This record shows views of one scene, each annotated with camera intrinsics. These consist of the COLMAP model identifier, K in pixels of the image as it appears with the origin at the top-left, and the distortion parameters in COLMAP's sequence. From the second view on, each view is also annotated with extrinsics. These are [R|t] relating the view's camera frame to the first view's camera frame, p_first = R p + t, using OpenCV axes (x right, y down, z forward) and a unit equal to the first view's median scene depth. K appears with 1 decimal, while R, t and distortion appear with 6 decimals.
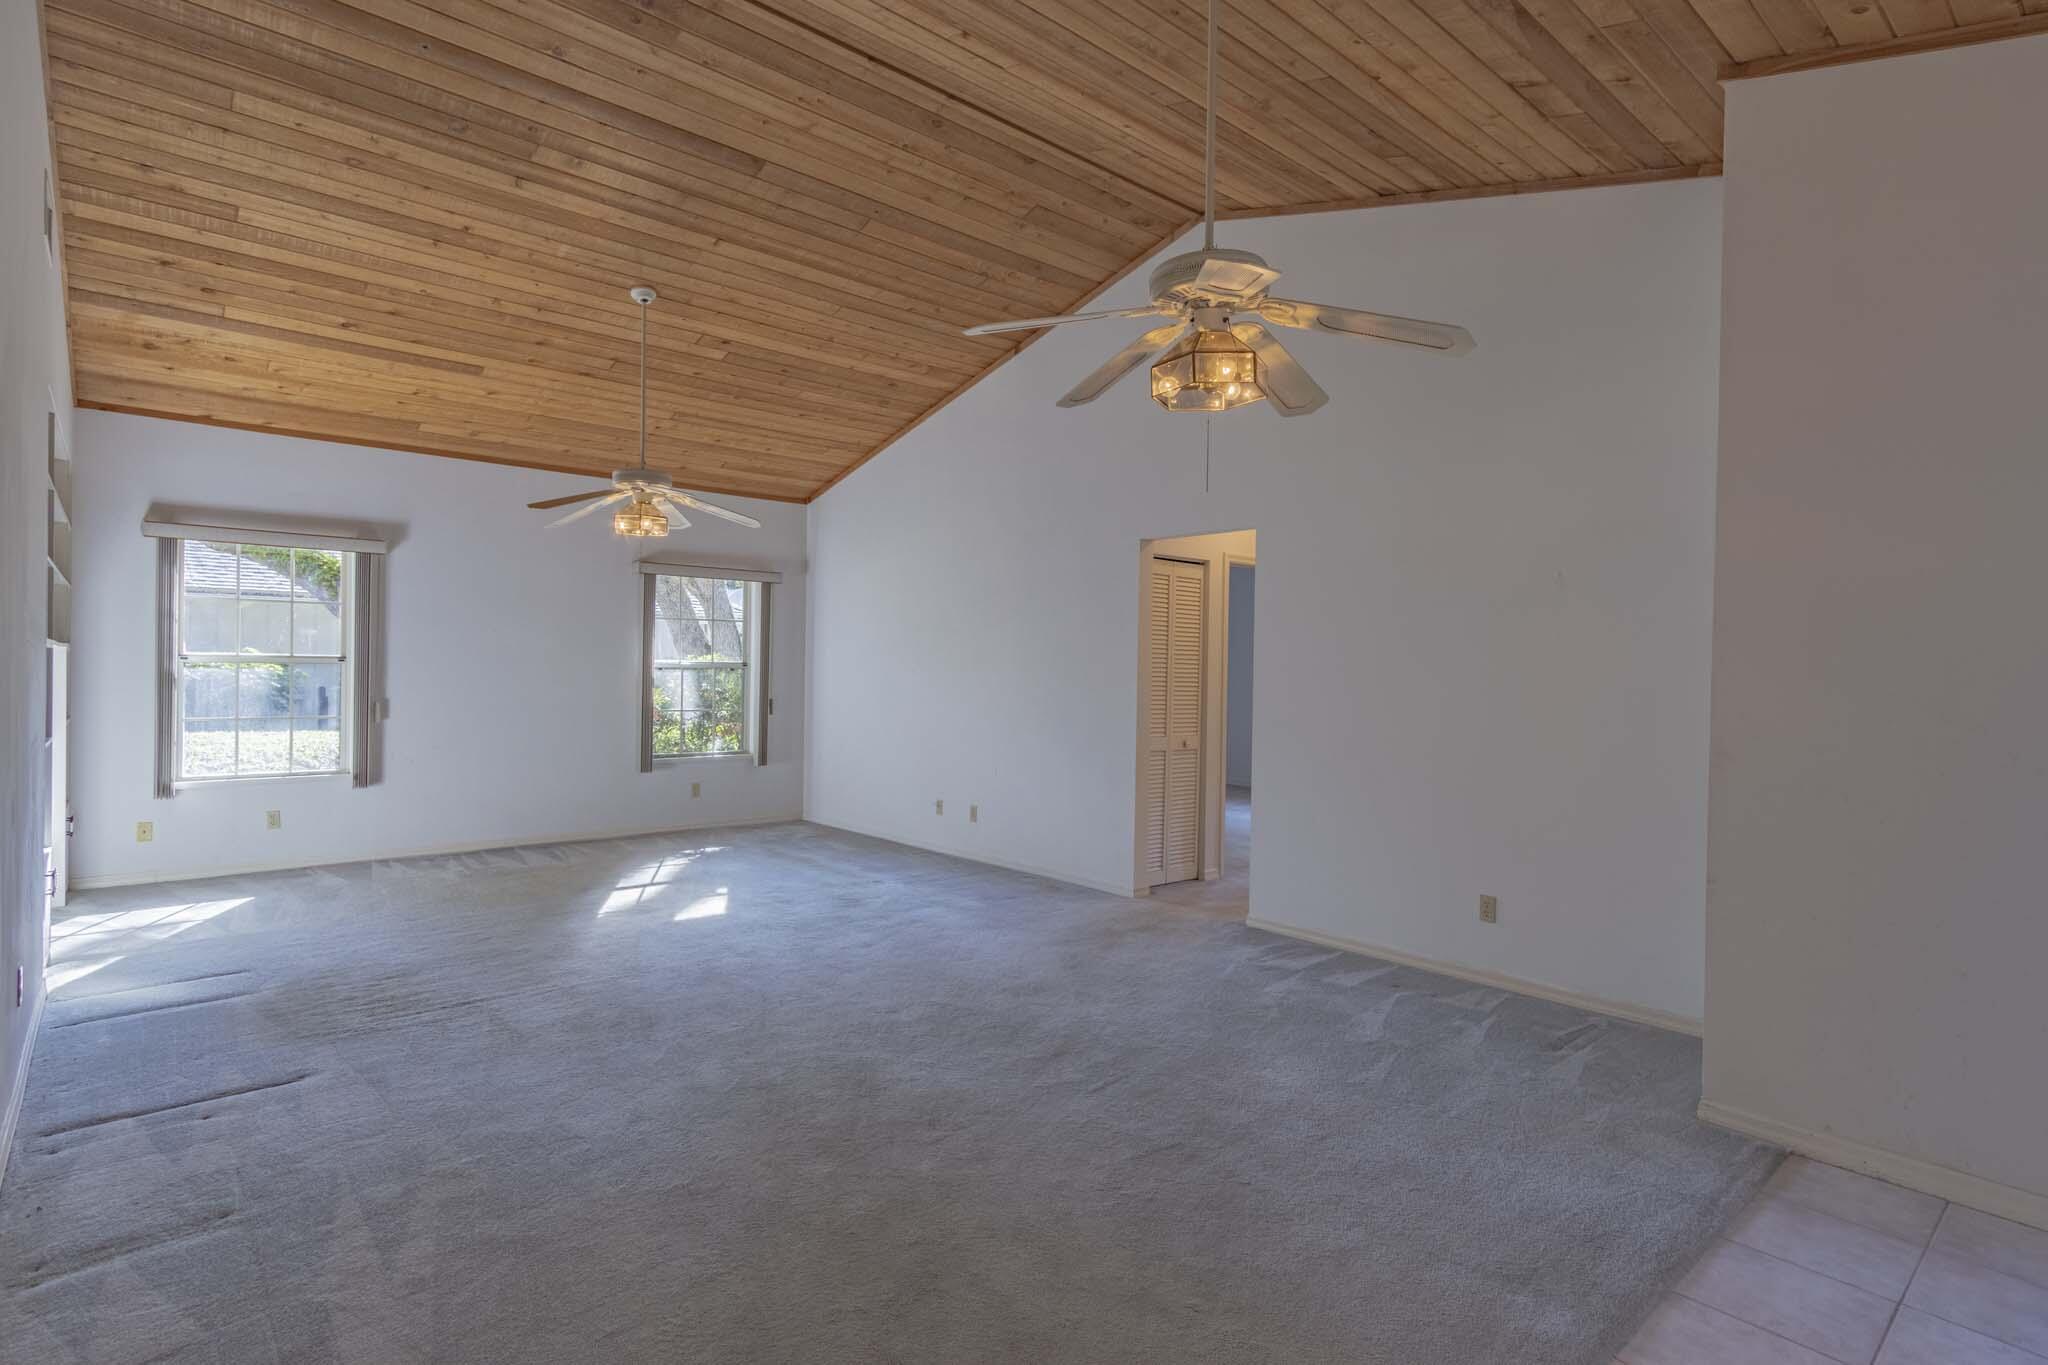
lens RADIAL K [[1003.3, 0, 1025.6], [0, 1003.3, 673.9], [0, 0, 1]] dist [0.001439, 0.000199]
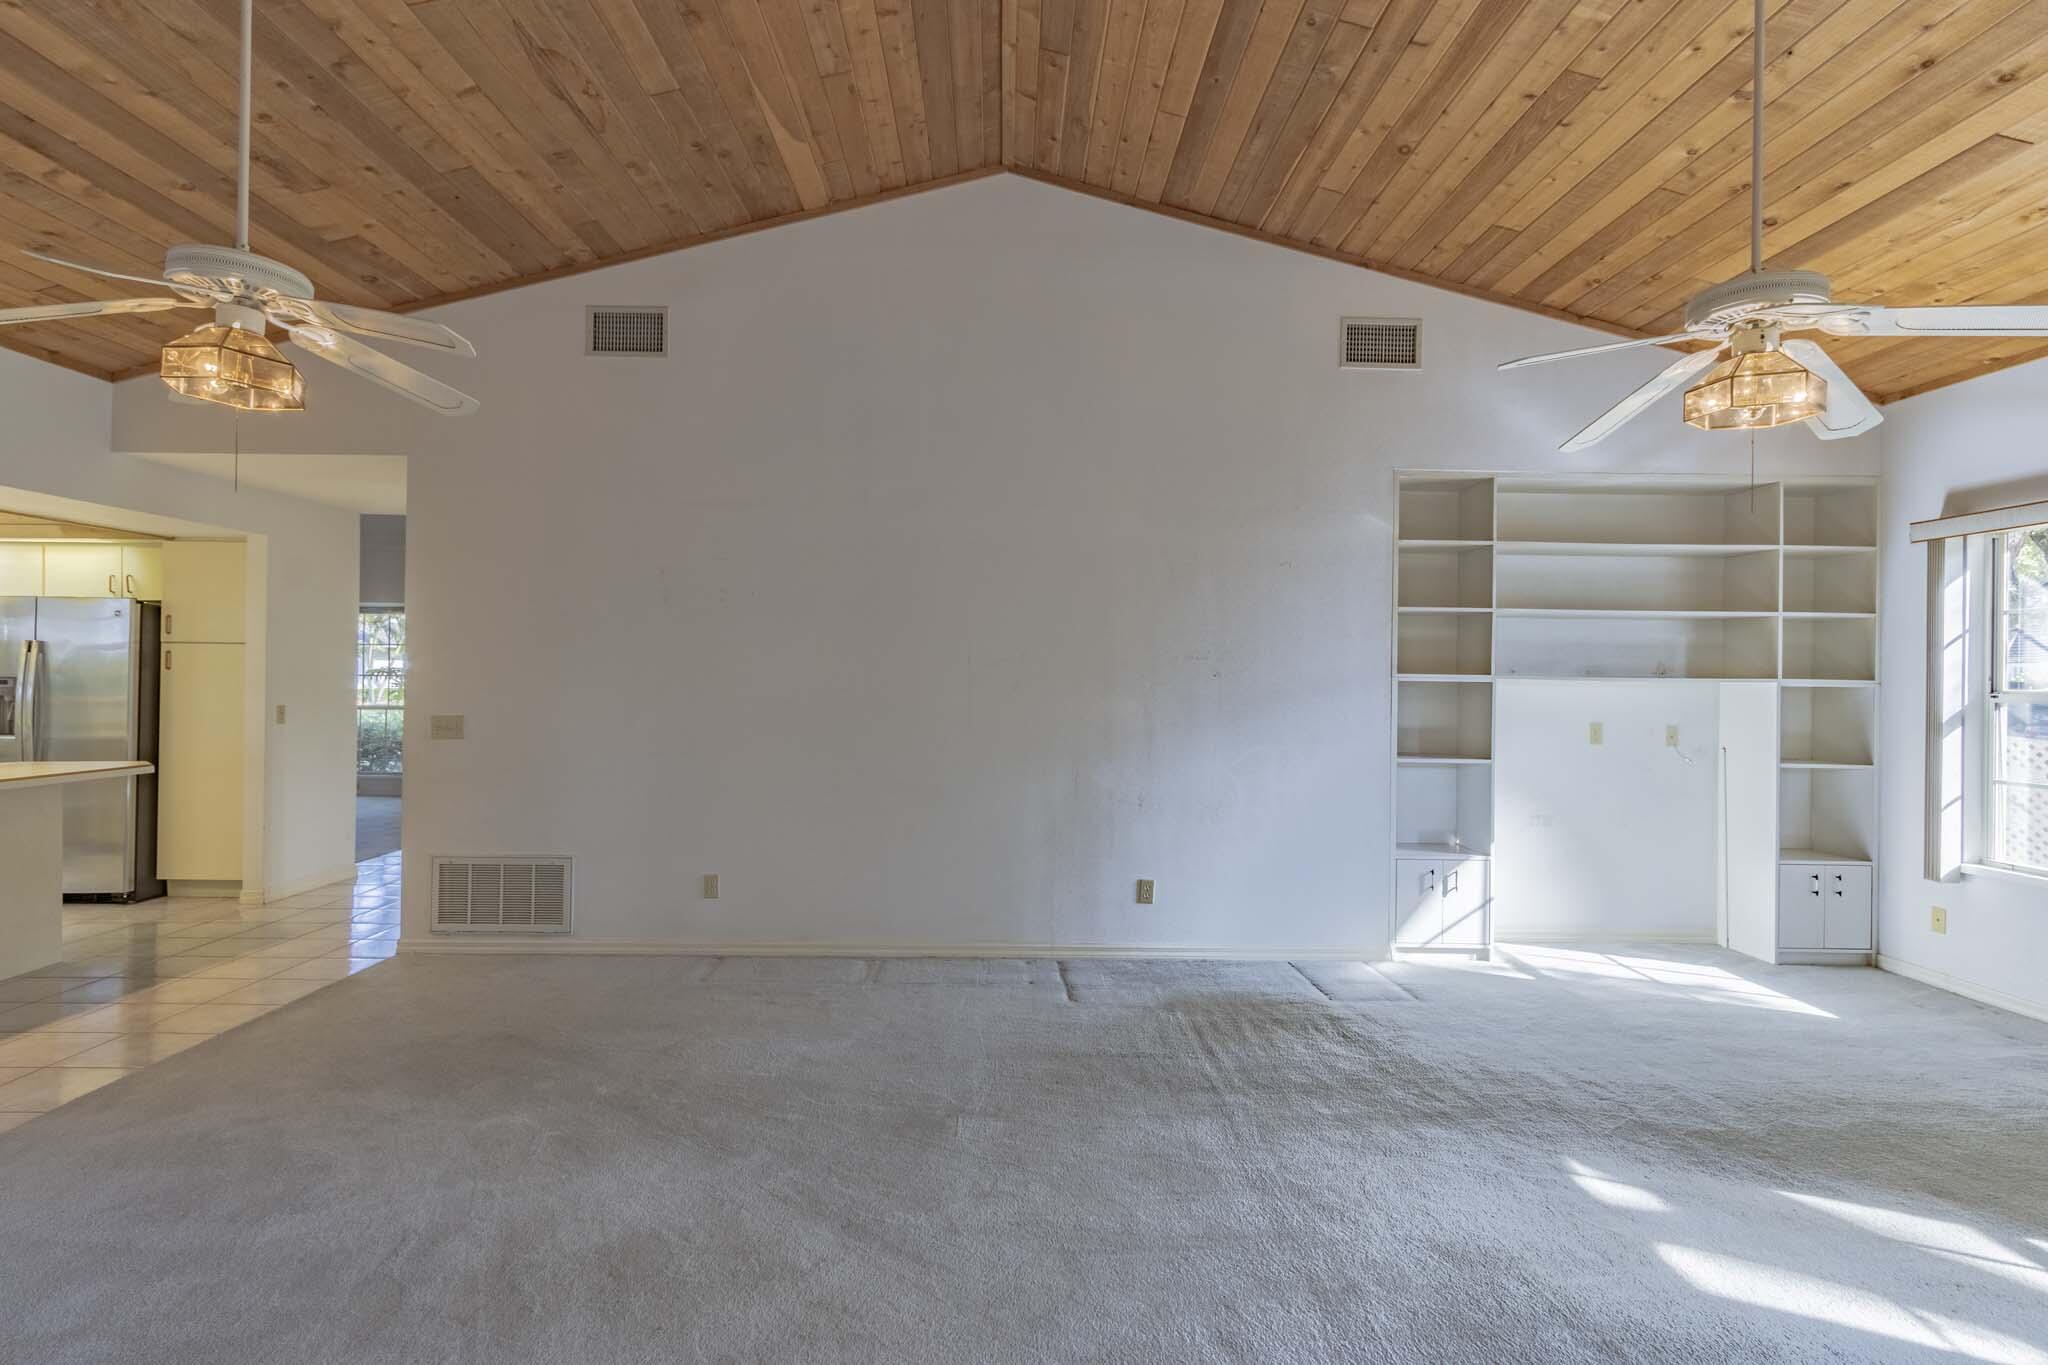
lens RADIAL K [[1003.3, 0, 1026.7], [0, 1003.3, 678.4], [0, 0, 1]] dist [0.001439, 0.000199]
pose [[-0.647539, -0.010632, -0.761958, 0.258931], [-0.019540, 0.999806, 0.002655, -0.021372], [0.761782, 0.016608, -0.647621, 1.364737]]
